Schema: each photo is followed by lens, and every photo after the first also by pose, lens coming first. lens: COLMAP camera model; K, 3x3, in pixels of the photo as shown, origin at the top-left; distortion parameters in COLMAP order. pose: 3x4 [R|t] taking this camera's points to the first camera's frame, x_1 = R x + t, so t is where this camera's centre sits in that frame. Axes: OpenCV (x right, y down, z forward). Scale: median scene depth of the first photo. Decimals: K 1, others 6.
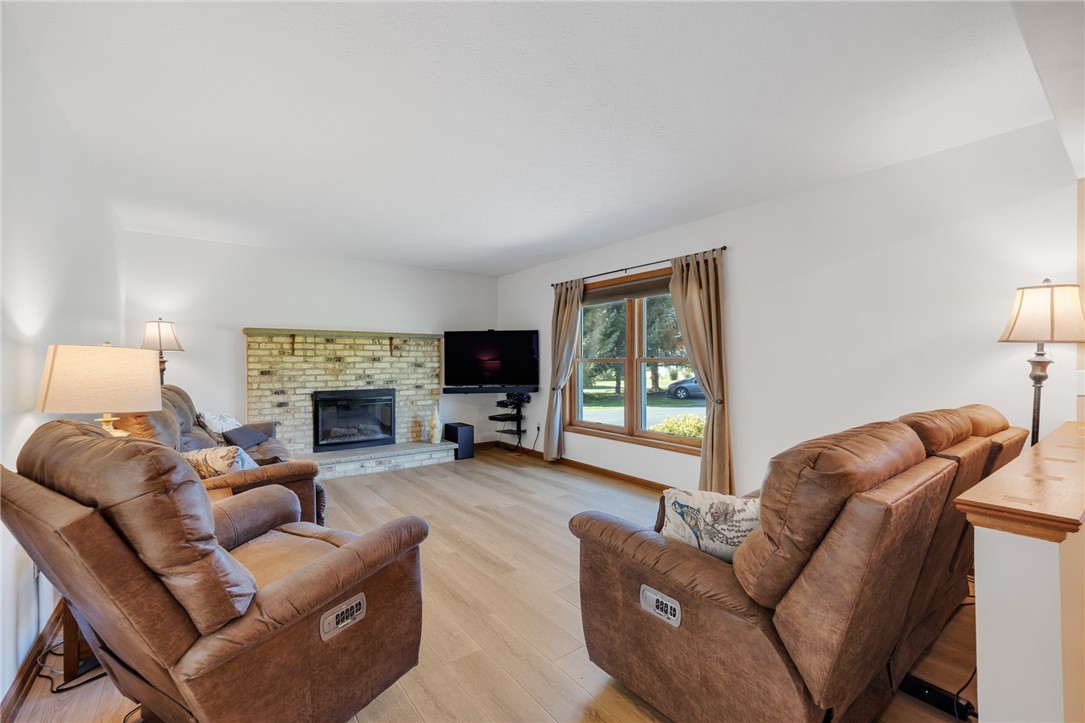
lens RADIAL K [[451.7, 0, 540.1], [0, 451.7, 363.3], [0, 0, 1]] dist [0.020649, -0.000376]
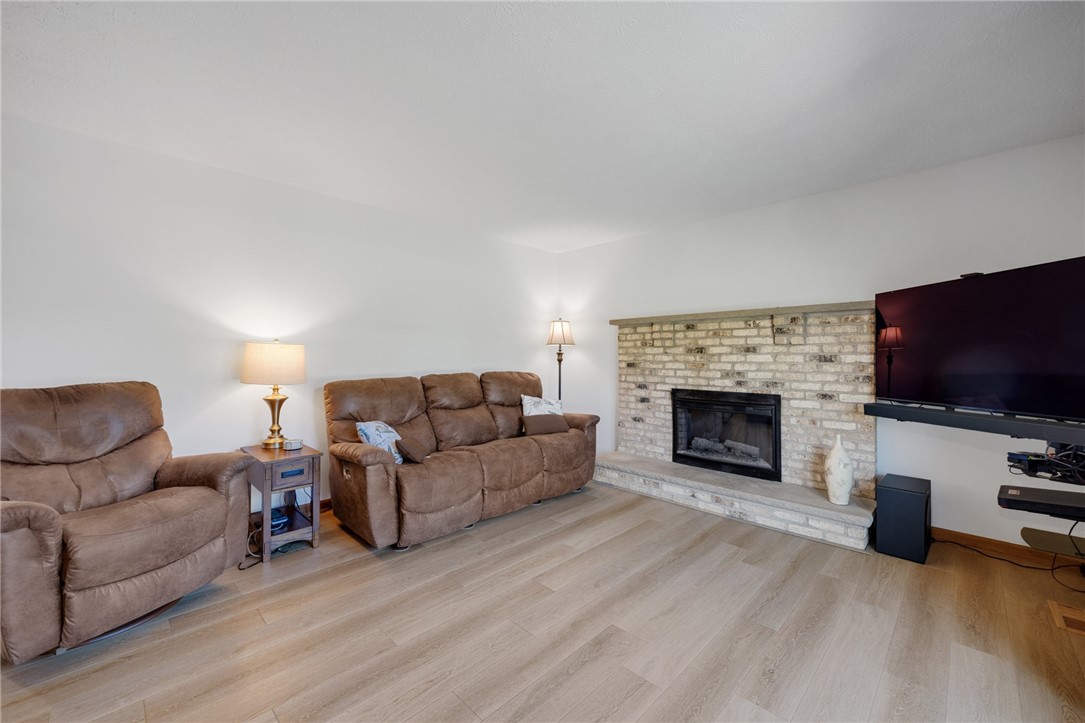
lens RADIAL K [[436.2, 0, 541.2], [0, 436.2, 354.0], [0, 0, 1]] dist [0.000826, 0.000024]
pose [[0.134461, 0.000234, -0.990919, 0.262671], [-0.000149, 1.000000, 0.000215, -0.002306], [0.990919, 0.000119, 0.134462, 0.634493]]
